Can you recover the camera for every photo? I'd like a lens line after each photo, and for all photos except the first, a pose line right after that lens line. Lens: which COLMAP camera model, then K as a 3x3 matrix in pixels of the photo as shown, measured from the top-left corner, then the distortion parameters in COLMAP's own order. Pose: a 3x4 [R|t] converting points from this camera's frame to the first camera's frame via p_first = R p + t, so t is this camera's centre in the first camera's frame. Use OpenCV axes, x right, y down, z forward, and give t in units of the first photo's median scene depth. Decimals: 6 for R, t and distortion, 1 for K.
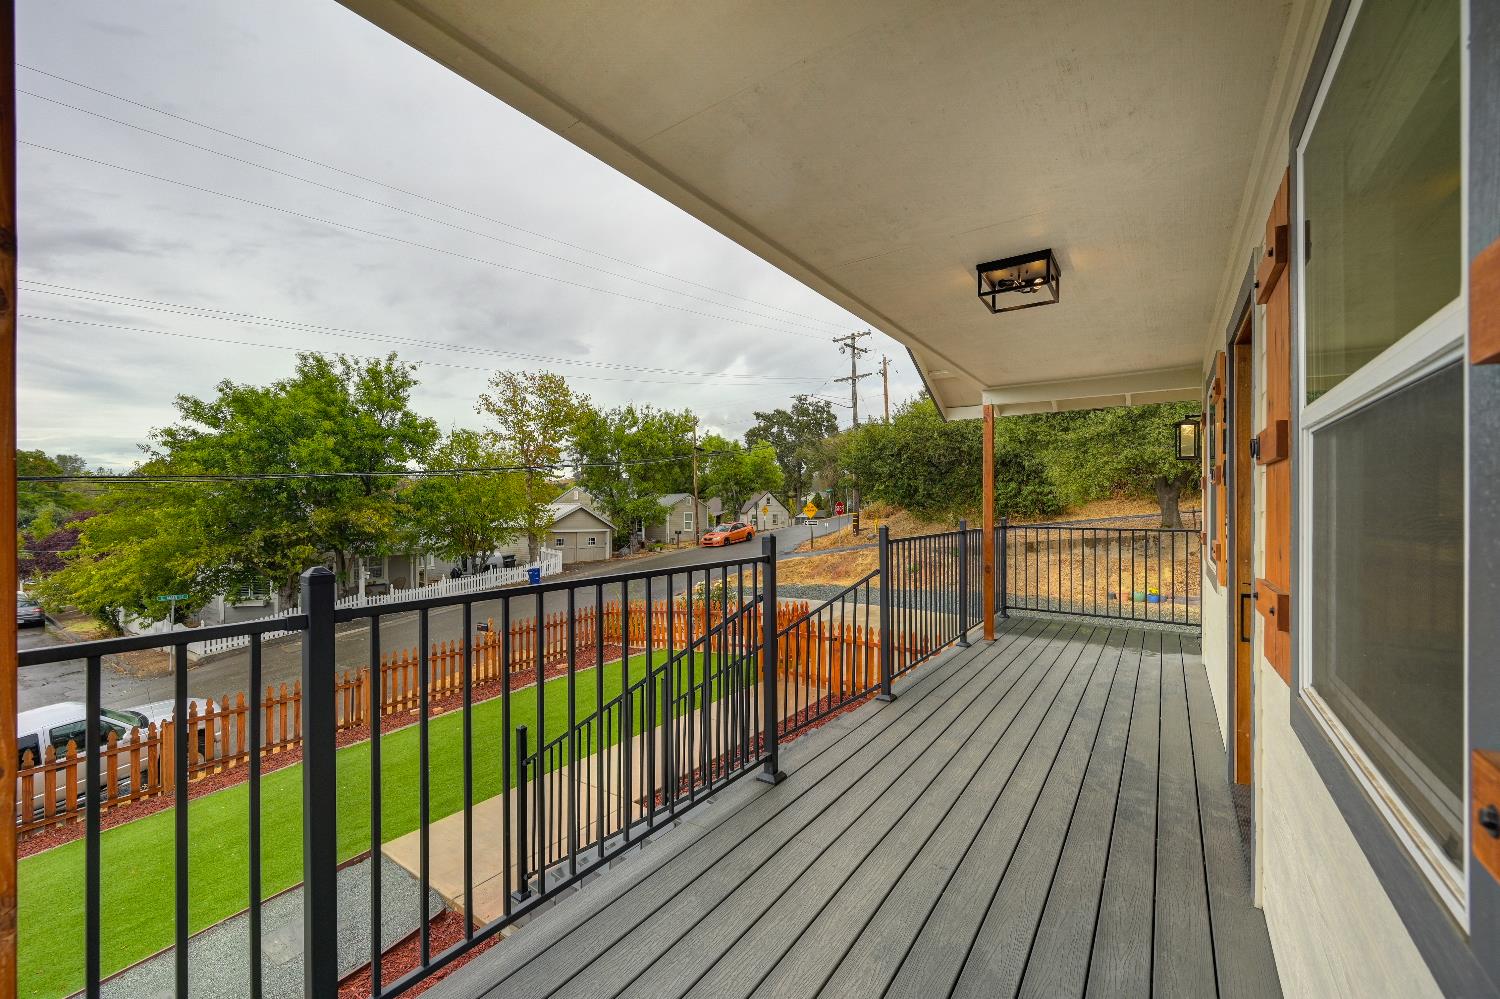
lens RADIAL K [[581.2, 0, 758.8], [0, 581.2, 503.6], [0, 0, 1]] dist [-0.003560, -0.000094]
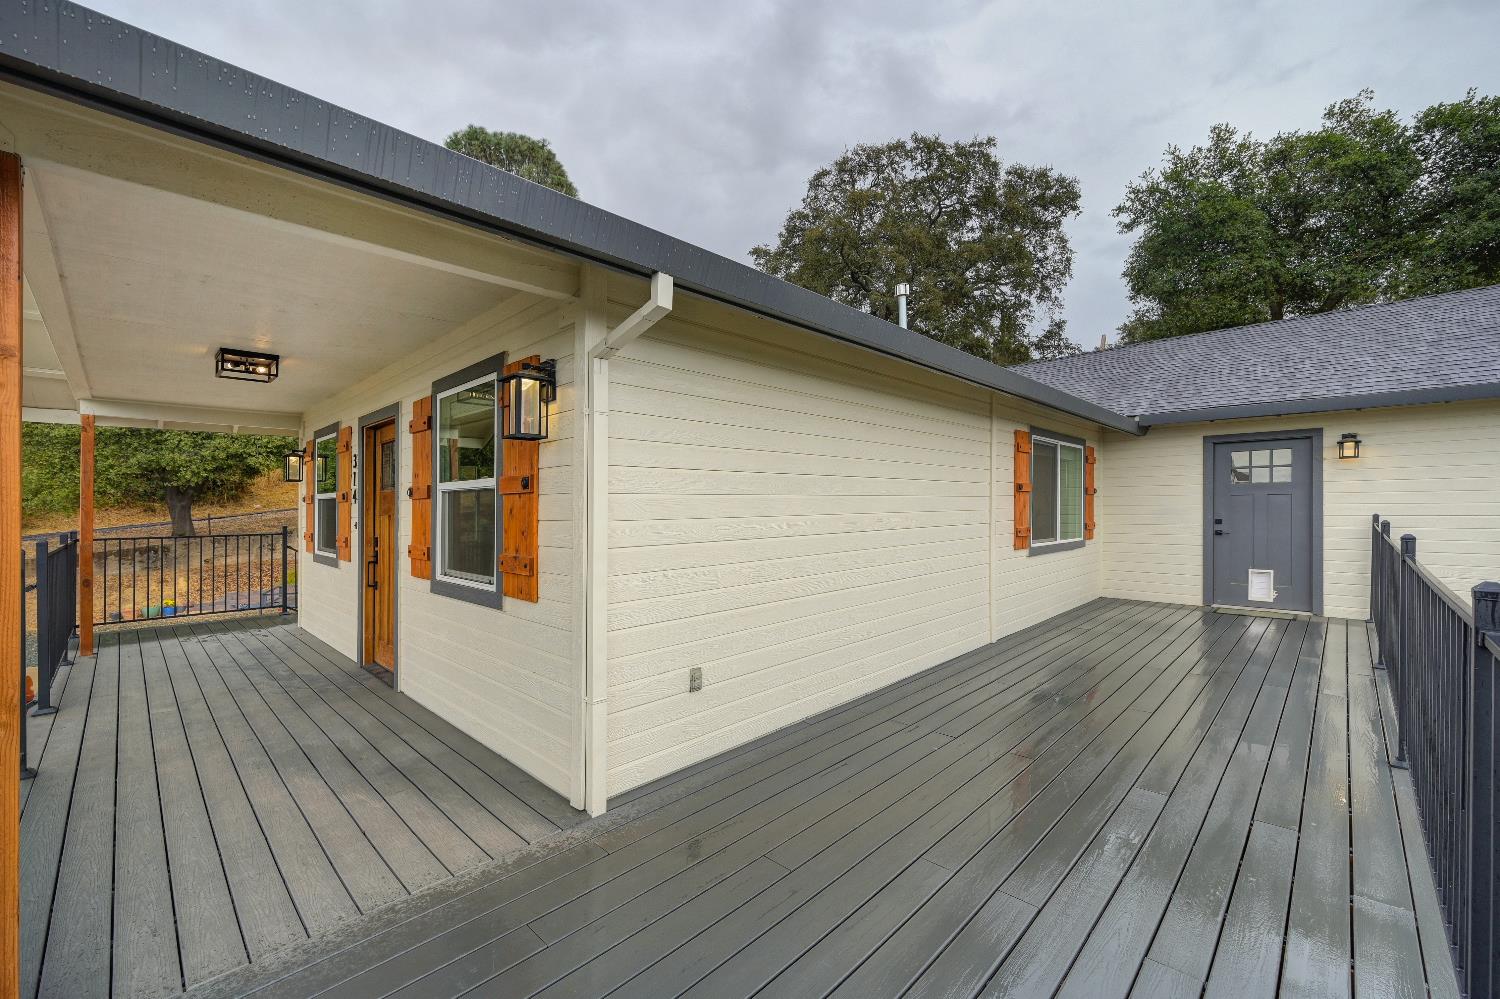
lens RADIAL K [[581.2, 0, 758.8], [0, 581.2, 503.6], [0, 0, 1]] dist [-0.003560, -0.000094]
pose [[0.121217, 0.002394, 0.992623, -0.226787], [0.008815, 0.999955, -0.003488, -0.003022], [-0.992587, 0.009172, 0.121190, -0.125260]]
